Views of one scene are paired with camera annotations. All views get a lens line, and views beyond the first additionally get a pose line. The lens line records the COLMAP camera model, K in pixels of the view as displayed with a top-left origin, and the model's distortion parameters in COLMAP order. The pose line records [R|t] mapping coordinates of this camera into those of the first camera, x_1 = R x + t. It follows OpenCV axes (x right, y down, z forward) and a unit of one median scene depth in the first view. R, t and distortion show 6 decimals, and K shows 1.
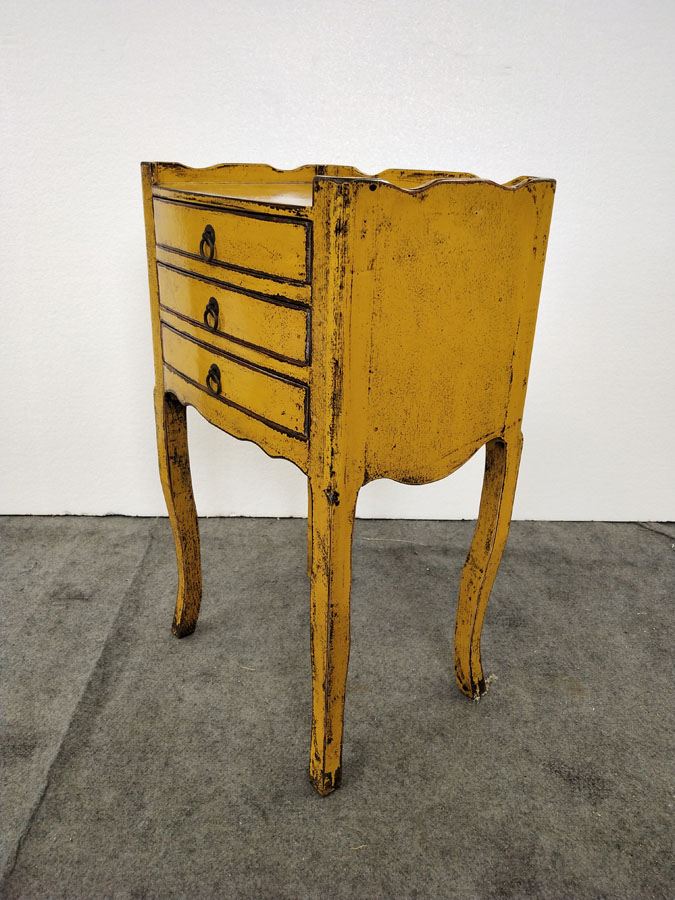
lens RADIAL K [[877.0, 0, 344.1], [0, 877.0, 451.0], [0, 0, 1]] dist [0.003976, 0.000000]
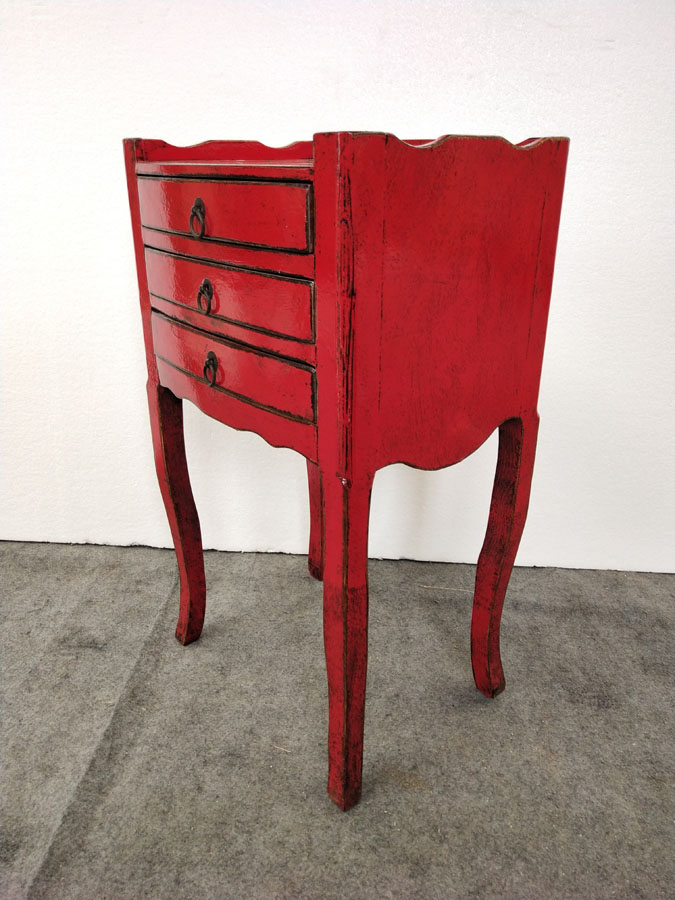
lens RADIAL K [[877.0, 0, 332.6], [0, 877.0, 450.5], [0, 0, 1]] dist [0.003976, 0.000000]
pose [[0.997718, 0.030624, -0.060181, -0.019162], [-0.031632, 0.999374, -0.015866, -0.020782], [0.059657, 0.017734, 0.998061, 0.154136]]
